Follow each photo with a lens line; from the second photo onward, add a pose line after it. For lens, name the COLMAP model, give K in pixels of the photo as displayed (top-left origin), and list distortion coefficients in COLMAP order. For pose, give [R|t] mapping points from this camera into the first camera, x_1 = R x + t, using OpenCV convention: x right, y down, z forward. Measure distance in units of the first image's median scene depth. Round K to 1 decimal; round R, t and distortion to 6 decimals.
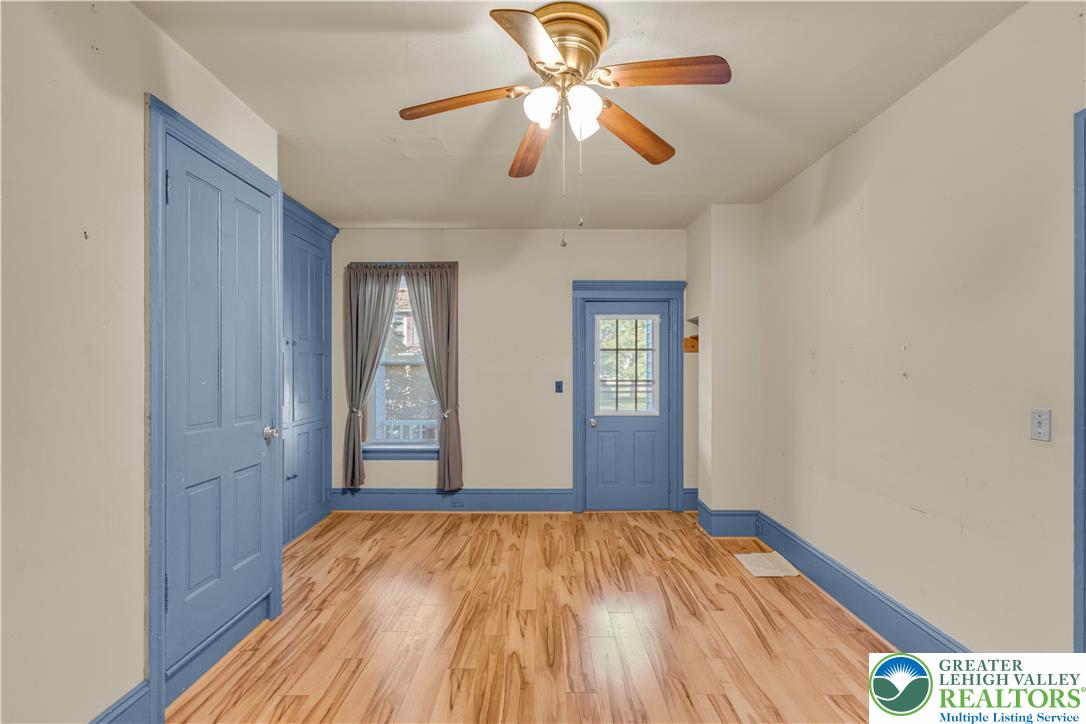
lens RADIAL K [[503.0, 0, 544.9], [0, 503.0, 367.5], [0, 0, 1]] dist [-0.009031, 0.002031]
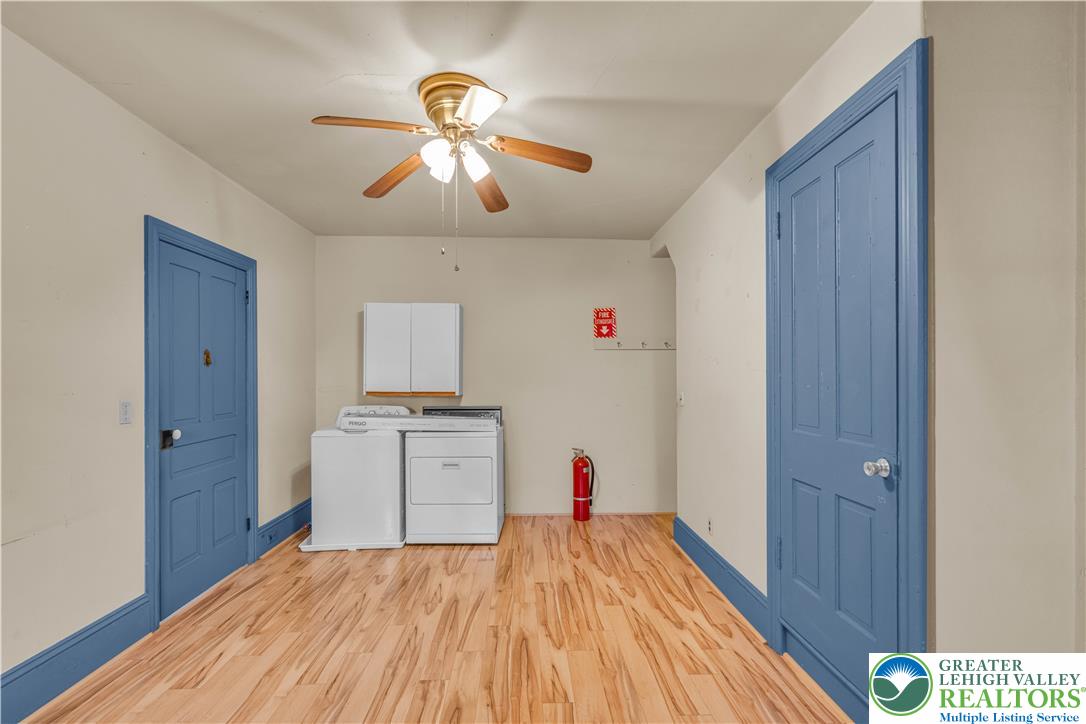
lens RADIAL K [[503.0, 0, 537.1], [0, 503.0, 371.3], [0, 0, 1]] dist [-0.009031, 0.002031]
pose [[-0.999646, 0.001285, -0.026560, -0.110002], [0.001508, 0.999964, -0.008385, 0.010052], [0.026548, -0.008422, -0.999612, 1.984005]]
